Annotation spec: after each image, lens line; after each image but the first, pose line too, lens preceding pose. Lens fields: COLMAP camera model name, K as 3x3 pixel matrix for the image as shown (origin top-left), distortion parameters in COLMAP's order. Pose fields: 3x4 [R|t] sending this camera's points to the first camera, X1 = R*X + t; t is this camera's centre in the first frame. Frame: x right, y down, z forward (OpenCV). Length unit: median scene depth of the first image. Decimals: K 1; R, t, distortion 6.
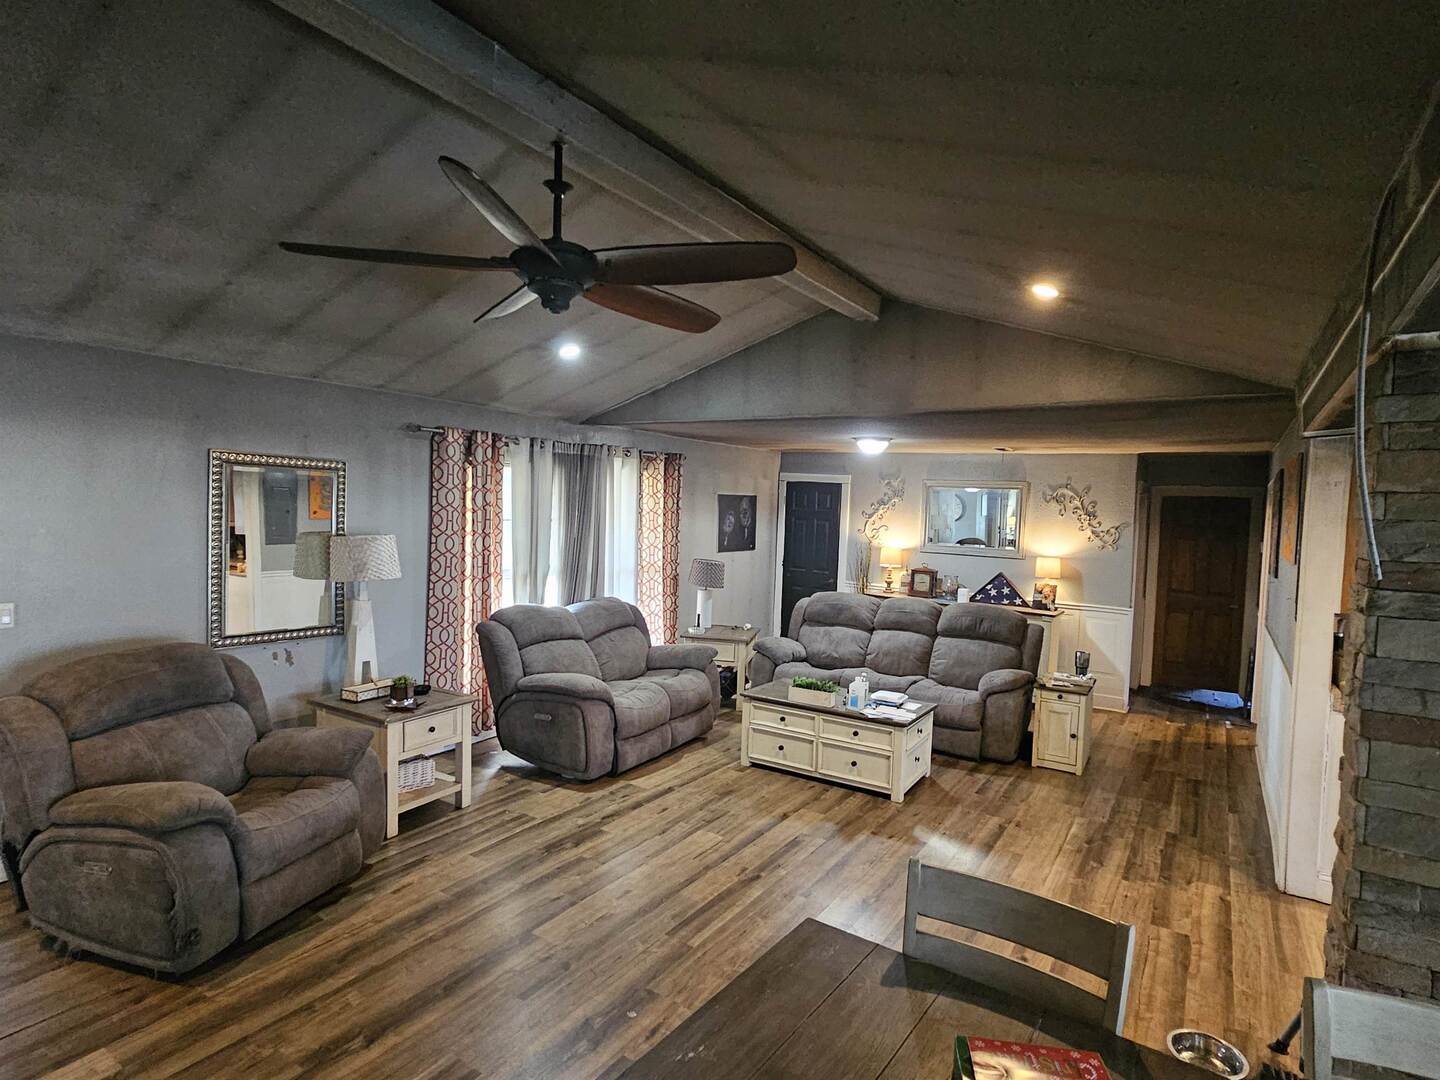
lens RADIAL K [[769.1, 0, 724.4], [0, 769.1, 544.3], [0, 0, 1]] dist [-0.001404, -0.002270]
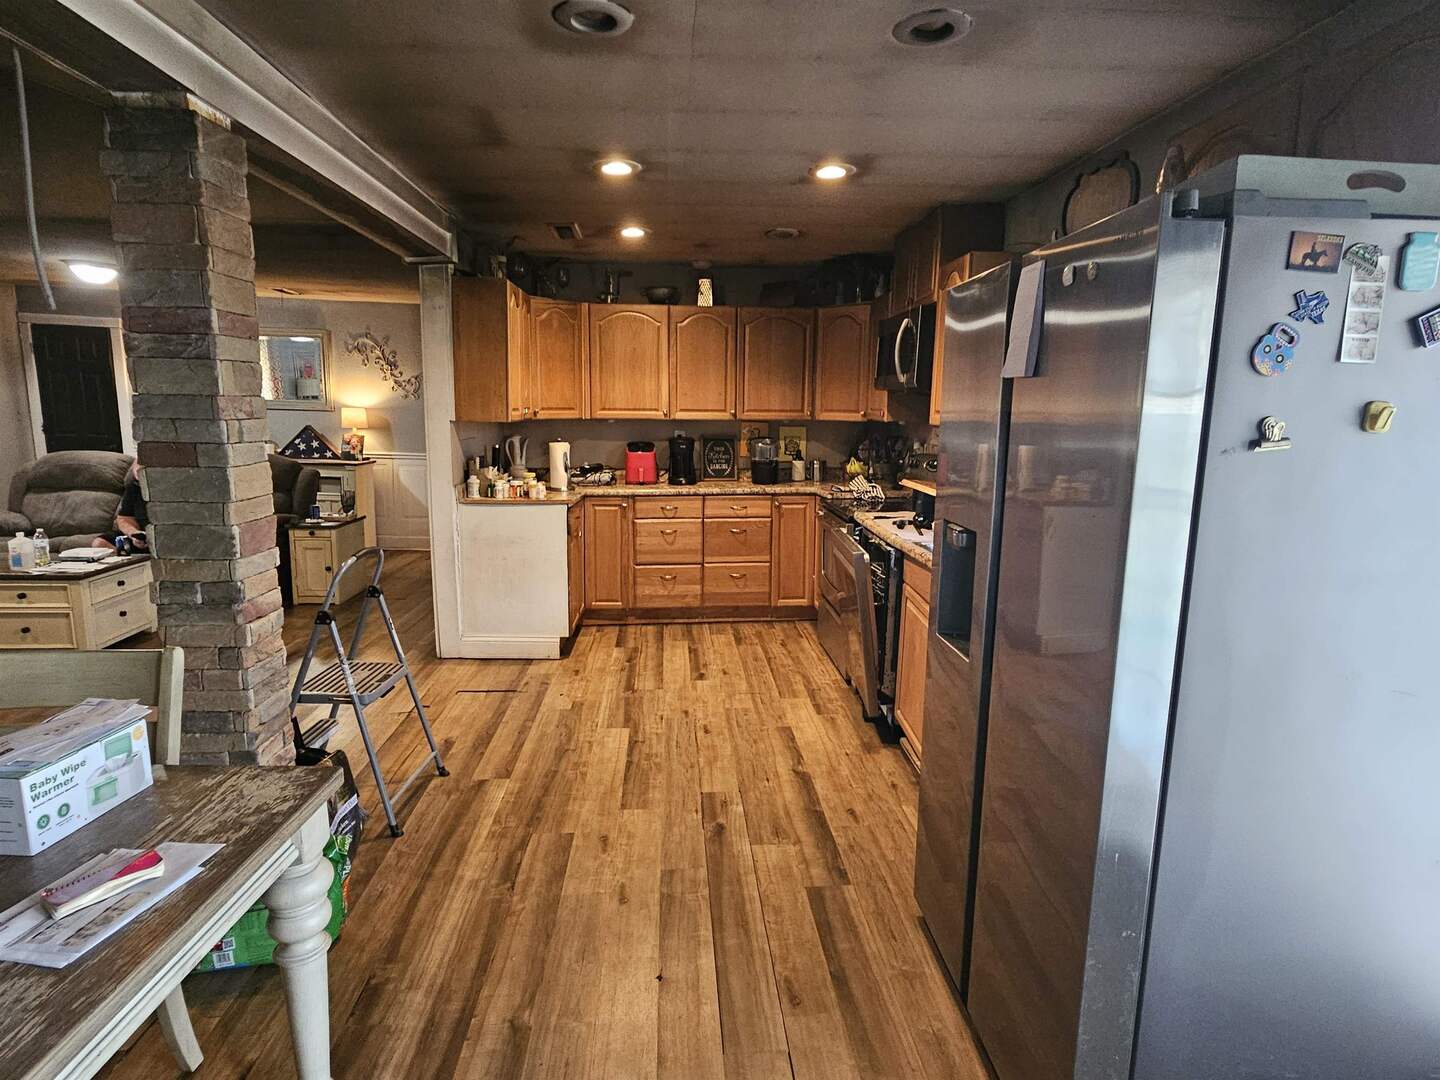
lens RADIAL K [[769.1, 0, 729.4], [0, 769.1, 547.4], [0, 0, 1]] dist [-0.001404, -0.002270]
pose [[0.796739, -0.121869, 0.591907, 0.259493], [0.030997, 0.986407, 0.161369, 0.065968], [-0.603528, -0.110221, 0.789687, -0.140258]]
